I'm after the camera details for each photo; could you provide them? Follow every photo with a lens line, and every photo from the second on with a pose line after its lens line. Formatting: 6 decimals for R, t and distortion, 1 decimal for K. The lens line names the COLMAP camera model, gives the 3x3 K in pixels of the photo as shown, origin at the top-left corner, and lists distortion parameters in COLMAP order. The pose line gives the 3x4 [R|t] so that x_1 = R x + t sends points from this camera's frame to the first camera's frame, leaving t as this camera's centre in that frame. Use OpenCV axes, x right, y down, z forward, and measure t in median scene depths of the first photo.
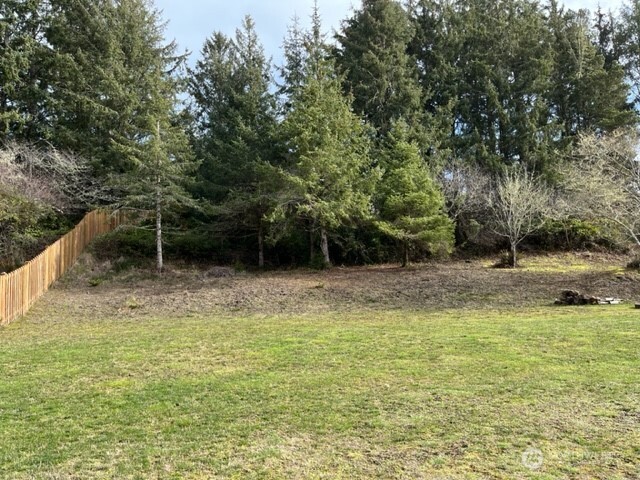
lens RADIAL K [[487.5, 0, 320.1], [0, 487.5, 237.1], [0, 0, 1]] dist [0.073786, -0.102765]
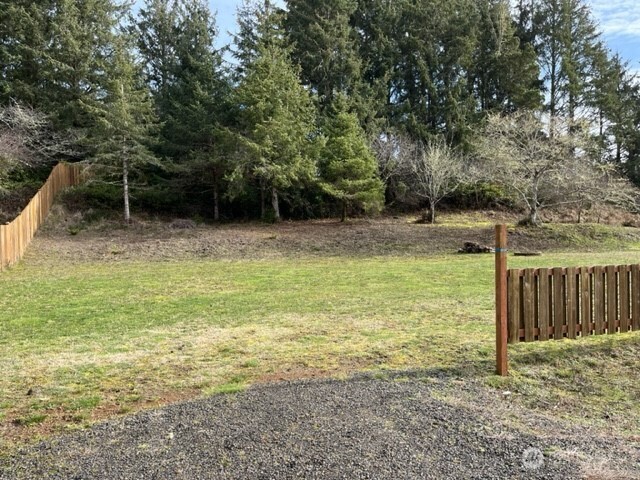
lens RADIAL K [[487.4, 0, 320.0], [0, 487.4, 240.0], [0, 0, 1]] dist [0.070570, -0.088998]
pose [[0.991525, 0.009190, 0.129589, -0.032920], [-0.022537, 0.994538, 0.101909, -0.013419], [-0.127944, -0.103965, 0.986317, -0.154602]]
